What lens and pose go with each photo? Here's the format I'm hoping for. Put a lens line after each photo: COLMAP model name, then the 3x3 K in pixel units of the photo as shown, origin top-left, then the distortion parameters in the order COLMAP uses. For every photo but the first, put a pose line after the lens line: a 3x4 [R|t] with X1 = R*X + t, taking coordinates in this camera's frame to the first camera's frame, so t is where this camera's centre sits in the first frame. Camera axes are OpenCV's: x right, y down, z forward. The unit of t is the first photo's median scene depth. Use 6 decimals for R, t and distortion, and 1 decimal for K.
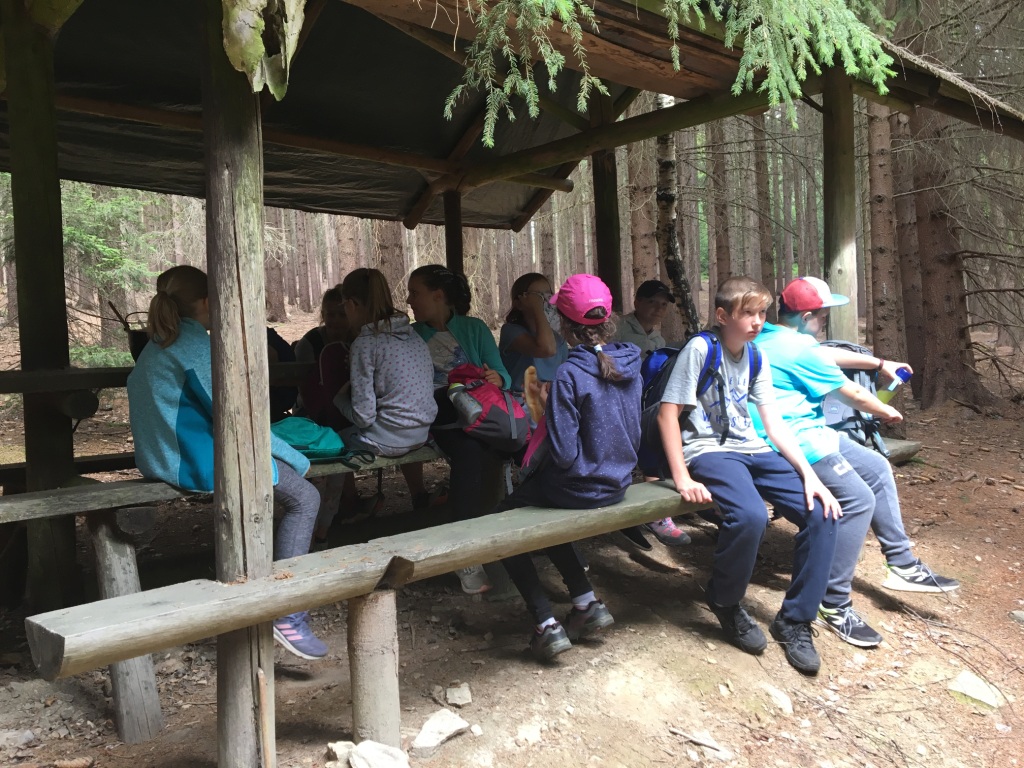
lens RADIAL K [[863.9, 0, 512.0], [0, 863.9, 384.0], [0, 0, 1]] dist [0.051981, -0.088309]
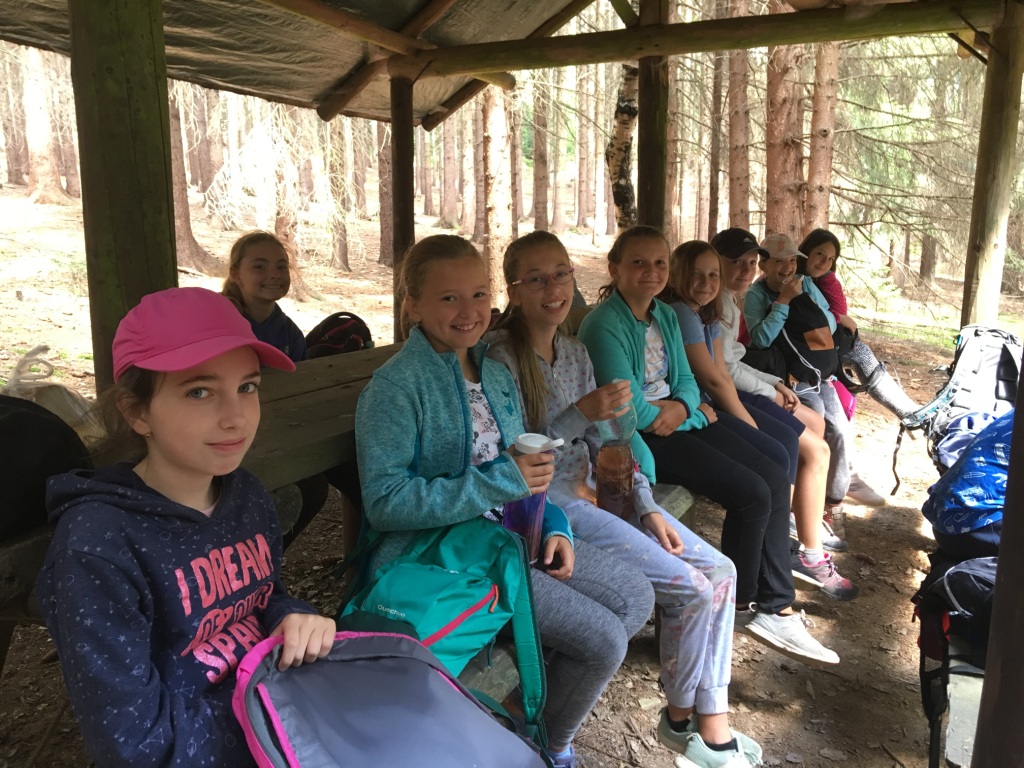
lens RADIAL K [[863.9, 0, 512.0], [0, 863.9, 384.0], [0, 0, 1]] dist [0.051981, -0.088309]
pose [[0.932524, -0.017972, 0.360660, -0.236721], [-0.032190, 0.990647, 0.132595, -0.056492], [-0.359670, -0.135258, 0.923224, 0.209531]]
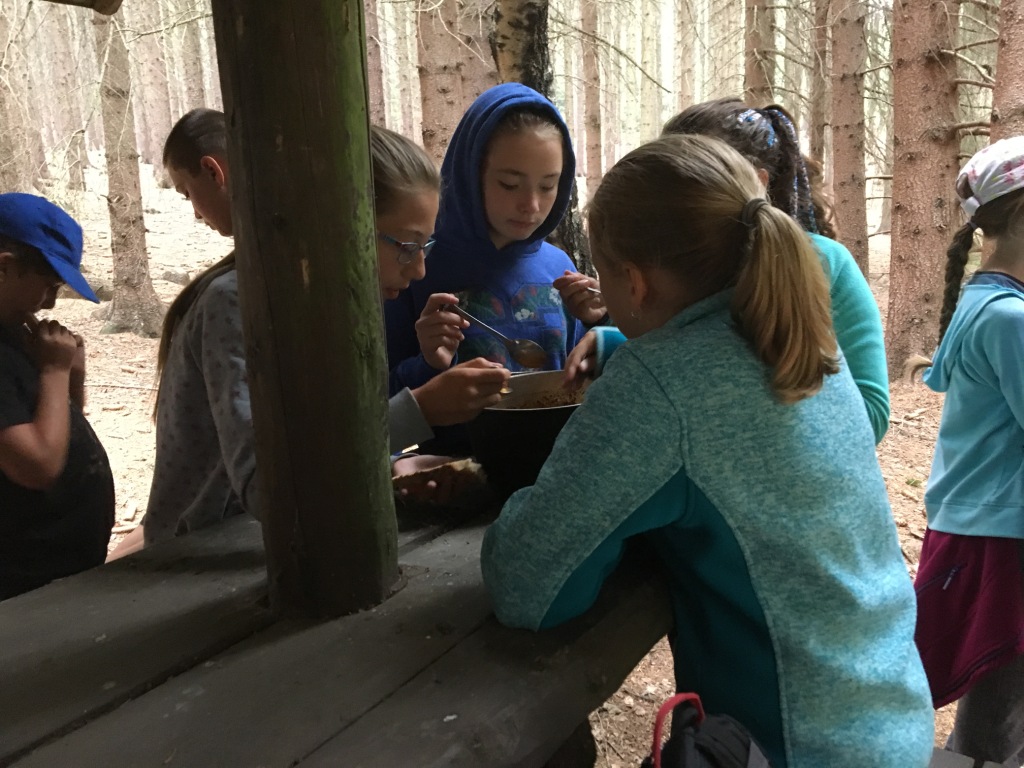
lens RADIAL K [[863.9, 0, 512.0], [0, 863.9, 384.0], [0, 0, 1]] dist [0.051981, -0.088309]
pose [[0.970565, -0.029277, 0.239052, 0.086013], [-0.007926, 0.988163, 0.153203, -0.087243], [-0.240708, -0.150588, 0.958845, 0.638481]]
